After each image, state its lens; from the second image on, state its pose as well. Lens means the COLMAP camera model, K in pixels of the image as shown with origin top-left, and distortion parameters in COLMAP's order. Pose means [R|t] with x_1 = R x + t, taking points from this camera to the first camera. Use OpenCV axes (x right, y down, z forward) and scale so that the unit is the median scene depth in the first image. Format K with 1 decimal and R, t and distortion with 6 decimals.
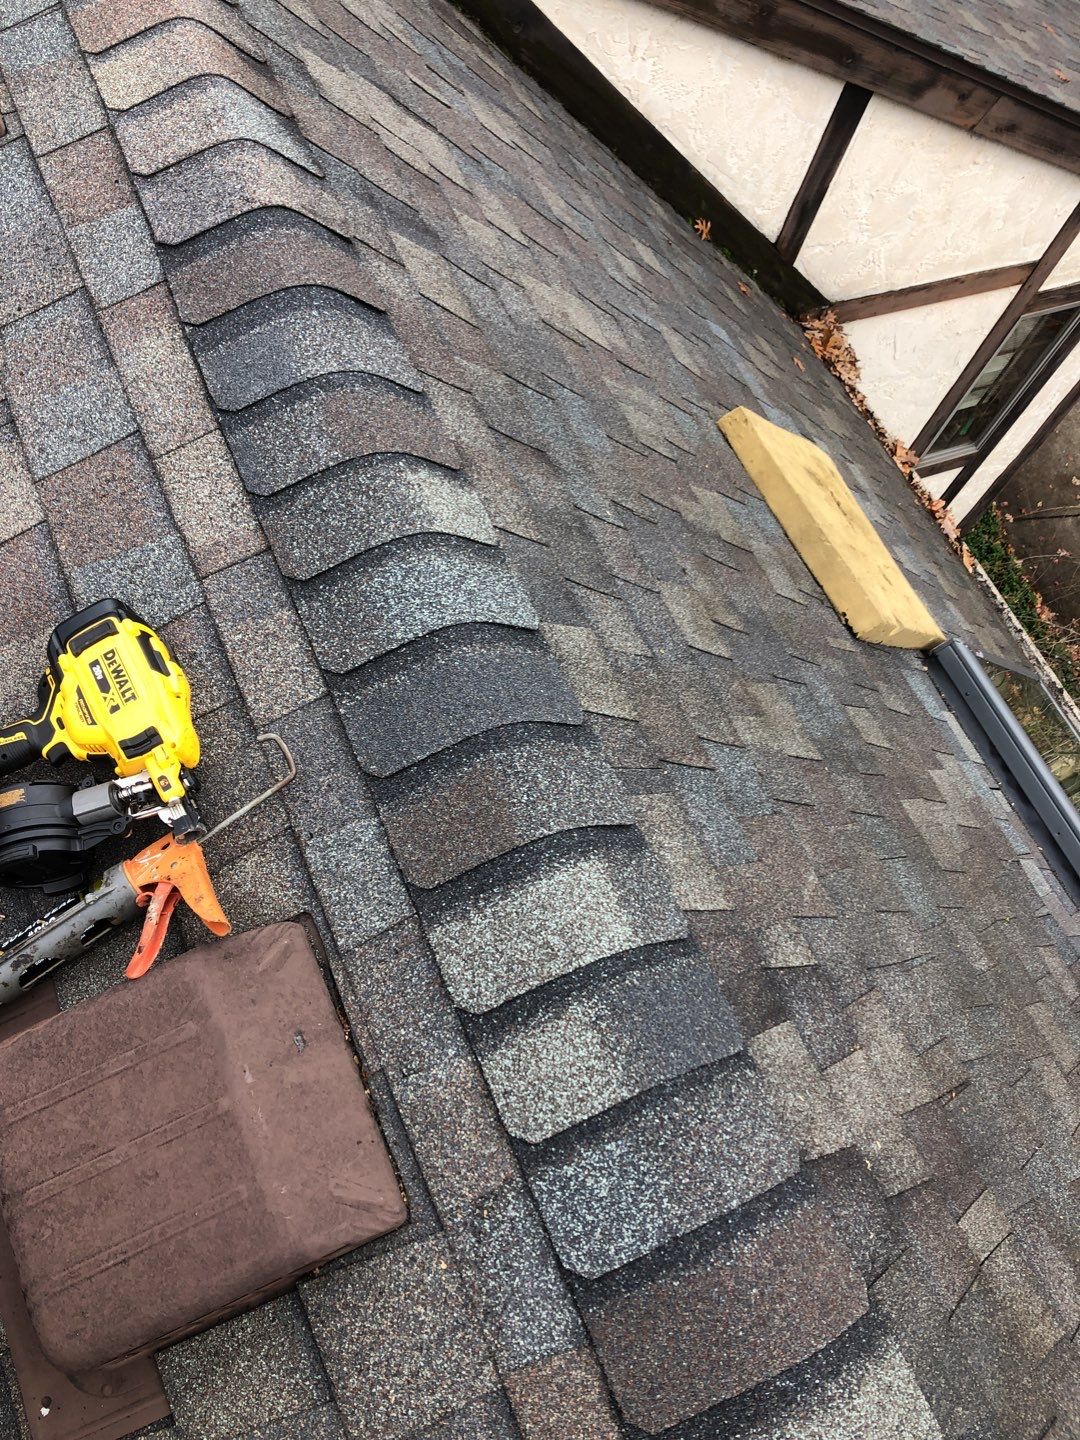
lens RADIAL K [[1111.4, 0, 540.0], [0, 1111.4, 720.0], [0, 0, 1]] dist [0.006527, 0.003957]
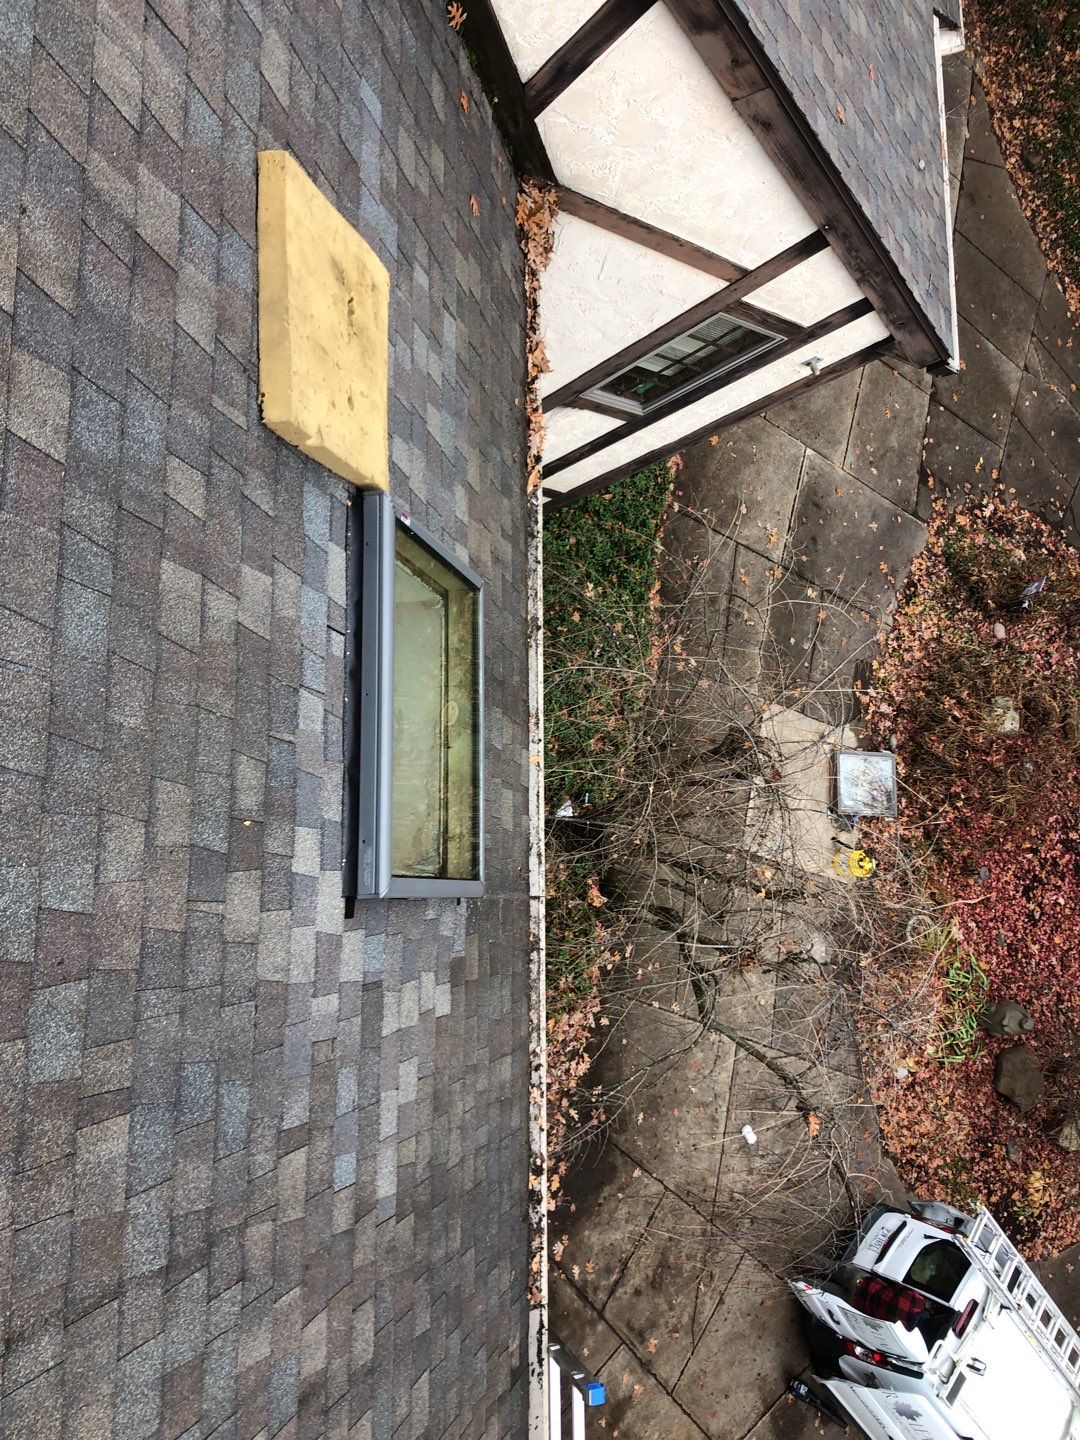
lens RADIAL K [[1111.4, 0, 540.0], [0, 1111.4, 720.0], [0, 0, 1]] dist [0.006527, 0.003957]
pose [[0.837896, 0.454192, 0.302720, 0.184122], [-0.492766, 0.867976, 0.061638, -0.015689], [-0.234759, -0.200817, 0.951084, -0.034915]]
